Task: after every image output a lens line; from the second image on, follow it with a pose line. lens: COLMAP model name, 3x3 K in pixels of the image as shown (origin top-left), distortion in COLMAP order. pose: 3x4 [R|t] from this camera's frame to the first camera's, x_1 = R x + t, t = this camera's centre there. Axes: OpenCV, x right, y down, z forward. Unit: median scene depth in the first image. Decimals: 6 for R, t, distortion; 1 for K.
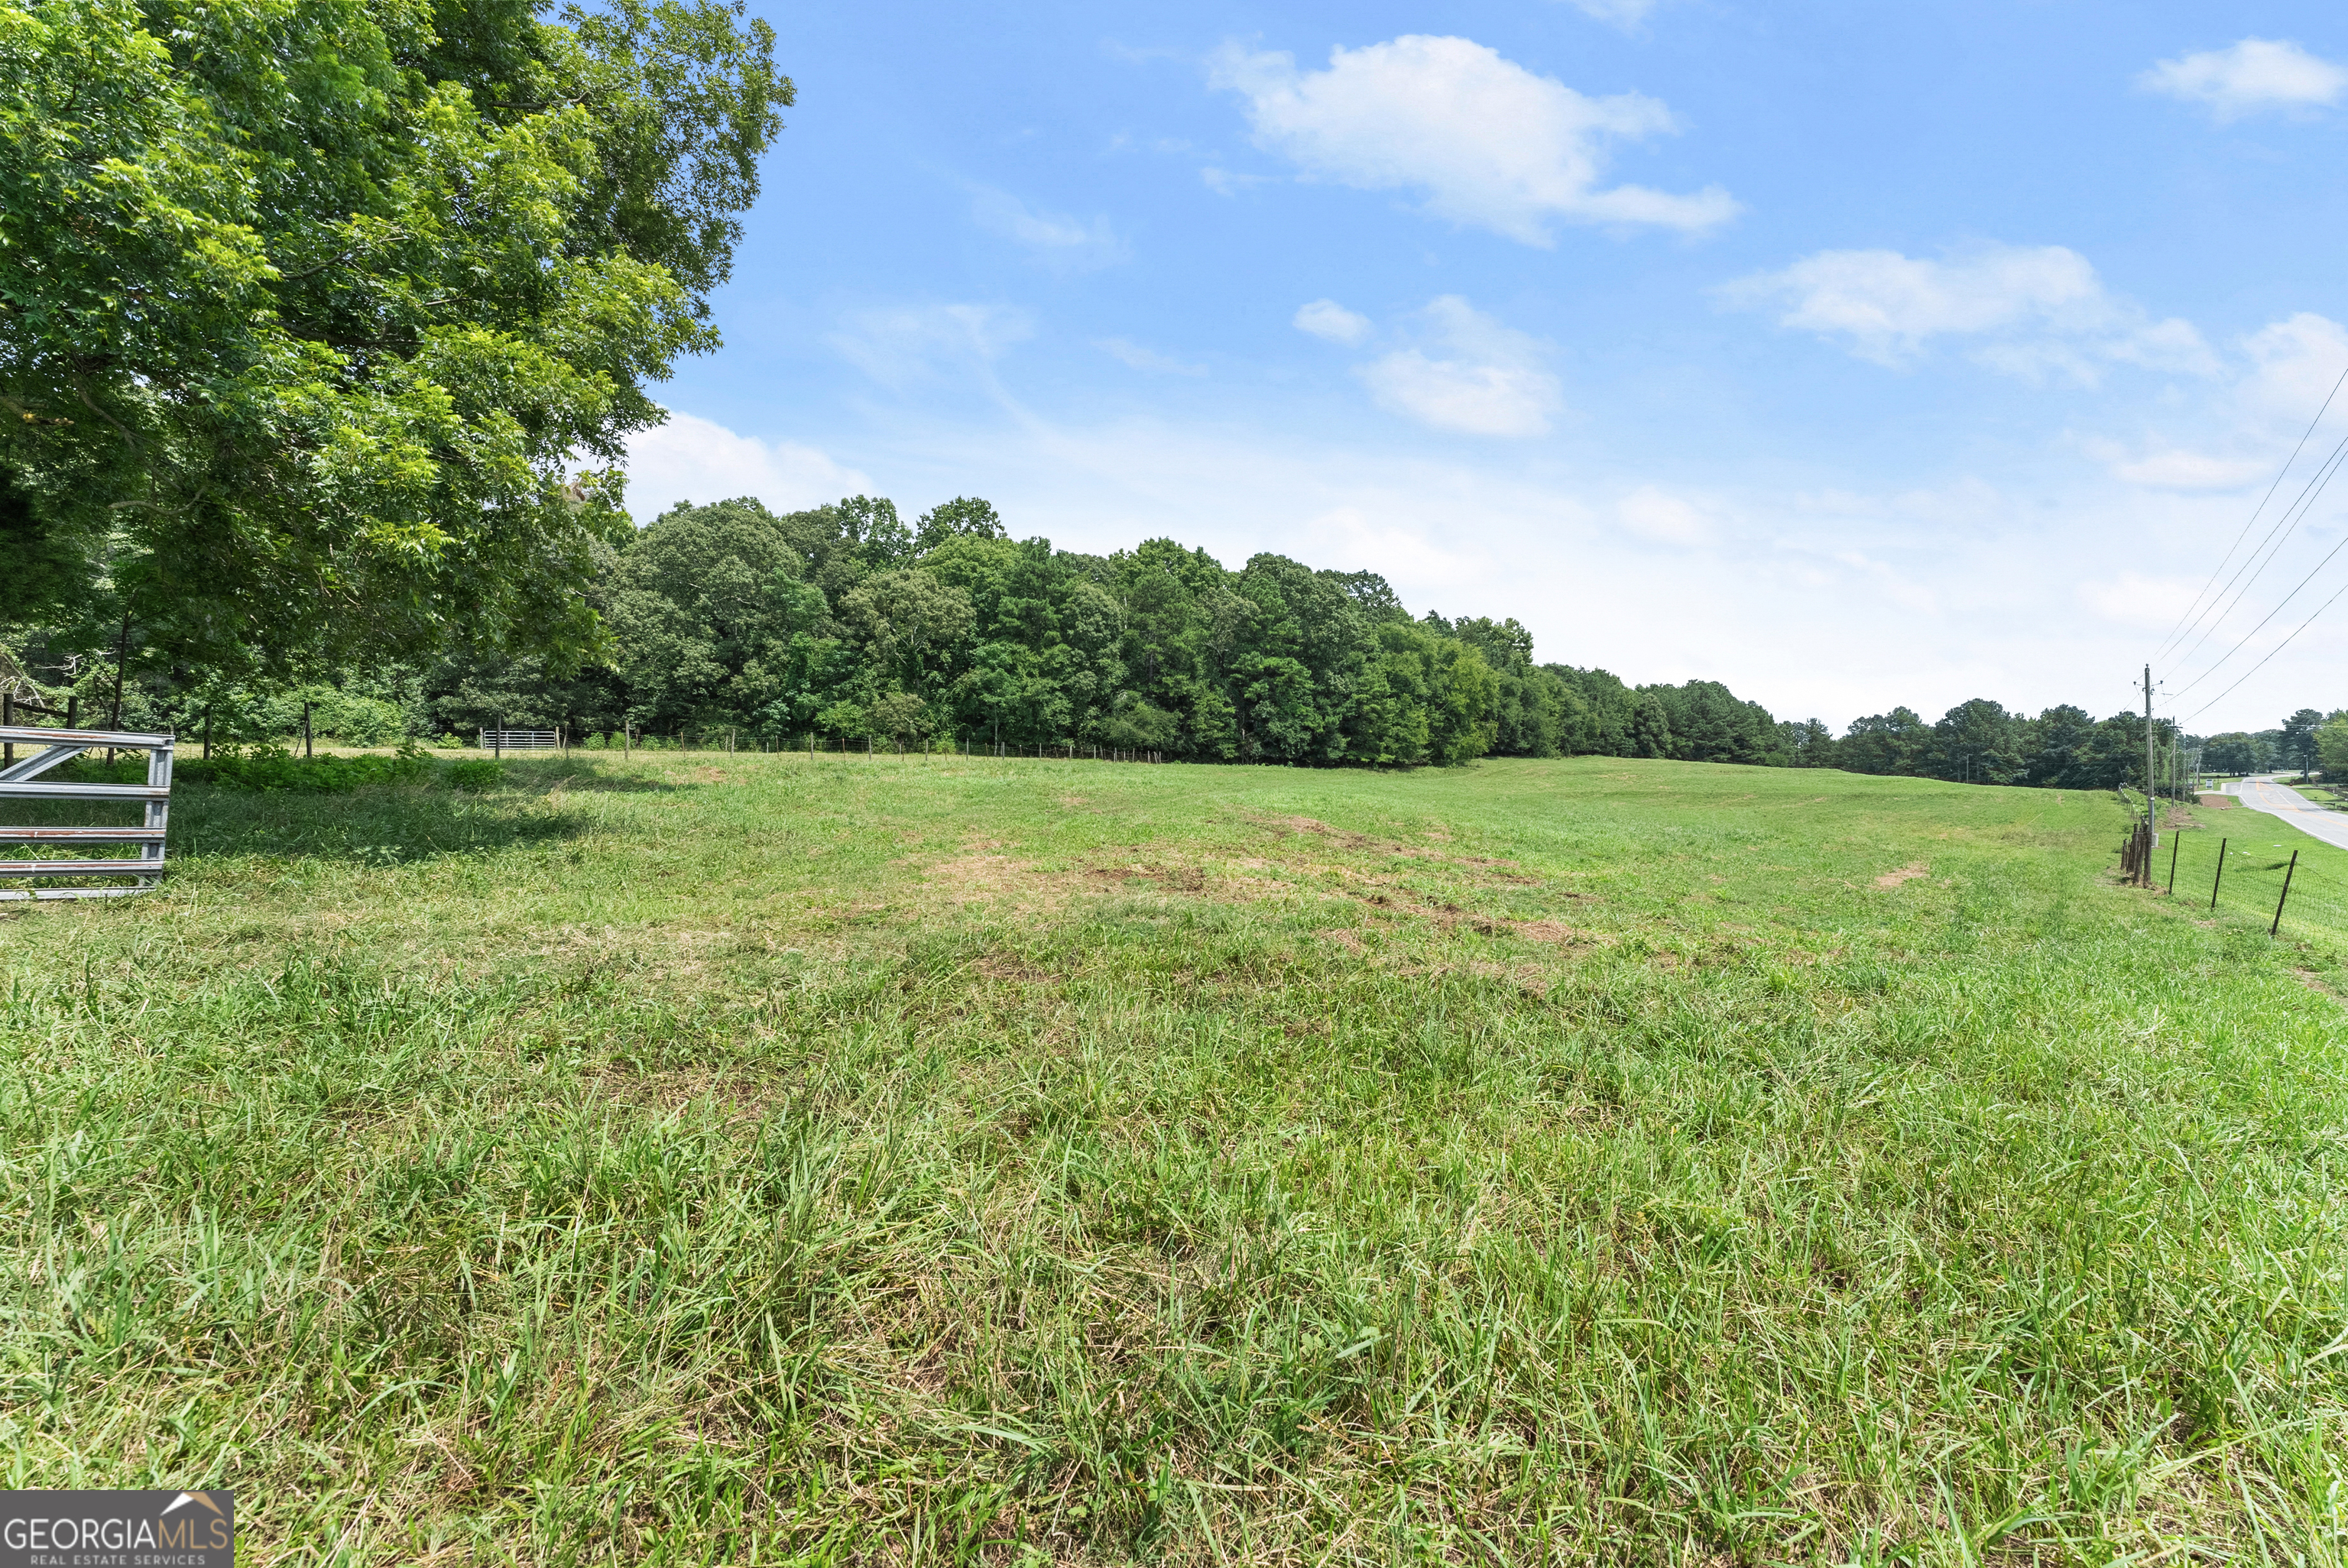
lens RADIAL K [[939.2, 0, 1161.5], [0, 939.2, 774.6], [0, 0, 1]] dist [-0.001046, -0.000031]
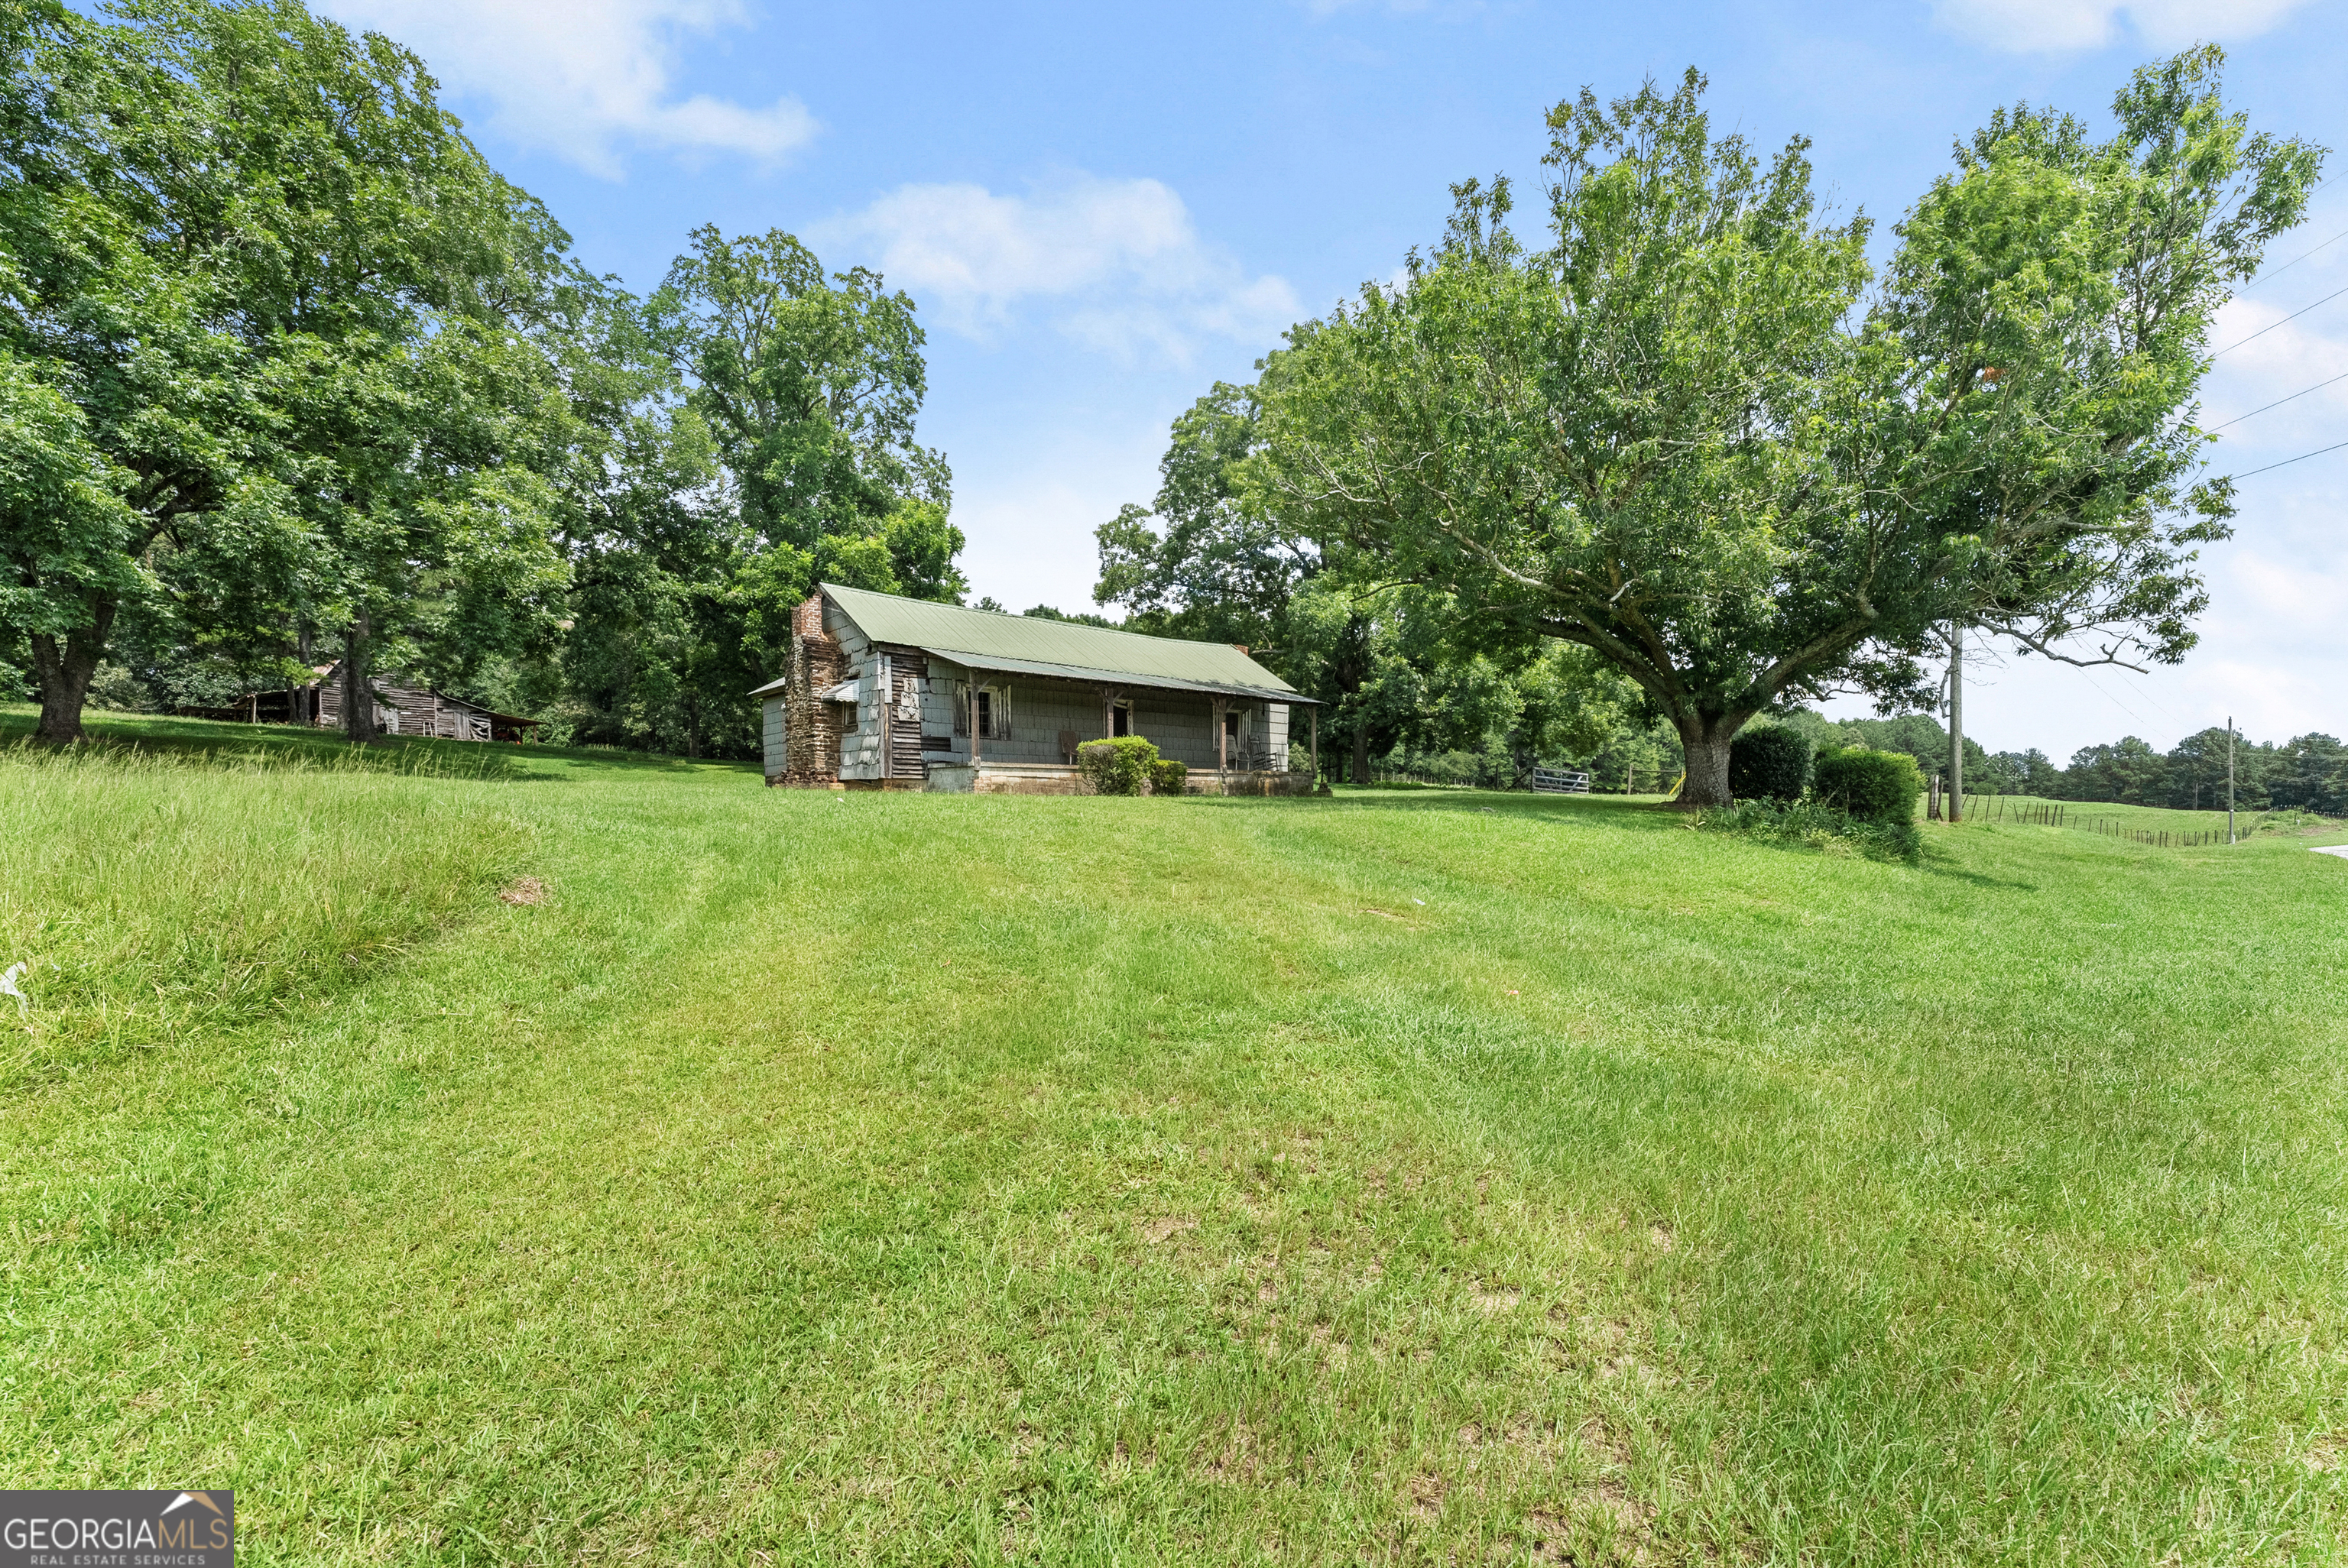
lens RADIAL K [[939.2, 0, 1187.2], [0, 939.2, 797.0], [0, 0, 1]] dist [-0.001046, -0.000031]
pose [[0.990307, -0.003454, -0.138853, -0.064677], [0.001506, 0.999899, -0.014136, 0.004760], [0.138888, 0.013789, 0.990212, -0.127789]]
